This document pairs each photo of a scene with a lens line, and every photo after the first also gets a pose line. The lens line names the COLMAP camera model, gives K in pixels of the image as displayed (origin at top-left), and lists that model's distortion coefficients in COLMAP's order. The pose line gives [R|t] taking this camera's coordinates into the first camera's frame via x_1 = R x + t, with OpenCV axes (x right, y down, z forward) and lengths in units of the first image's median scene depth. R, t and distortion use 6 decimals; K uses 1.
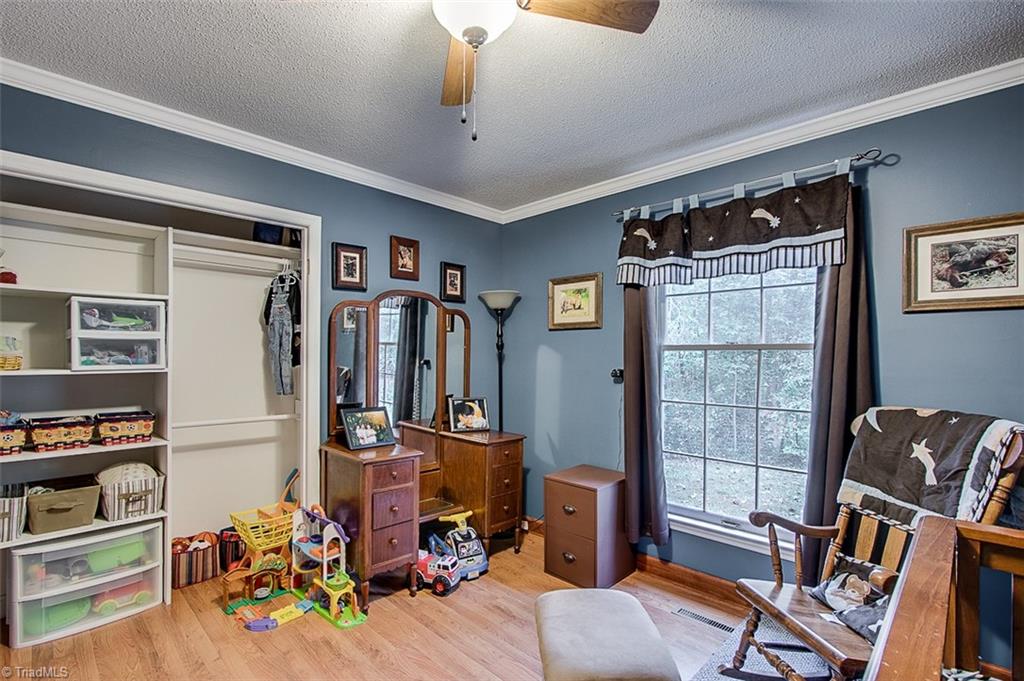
lens RADIAL K [[481.4, 0, 506.8], [0, 481.4, 359.9], [0, 0, 1]] dist [-0.012759, 0.000010]
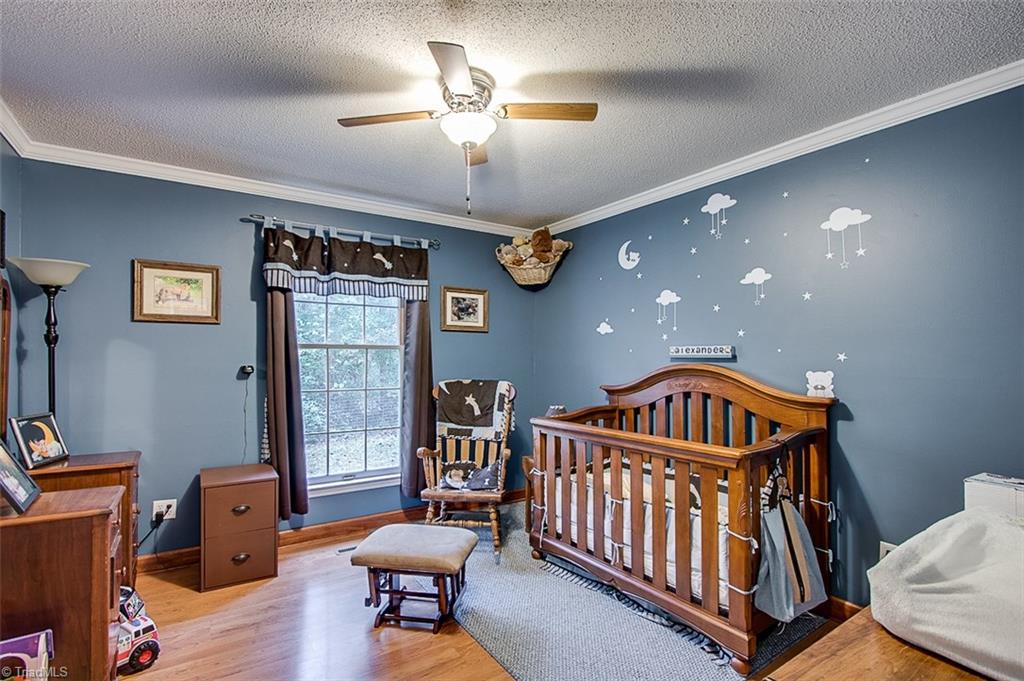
lens RADIAL K [[481.4, 0, 506.8], [0, 481.4, 359.9], [0, 0, 1]] dist [-0.012759, 0.000010]
pose [[0.198821, -0.015815, 0.979908, -0.834754], [0.001700, 0.999874, 0.015793, -0.010723], [-0.980034, -0.001474, 0.198823, 0.317126]]
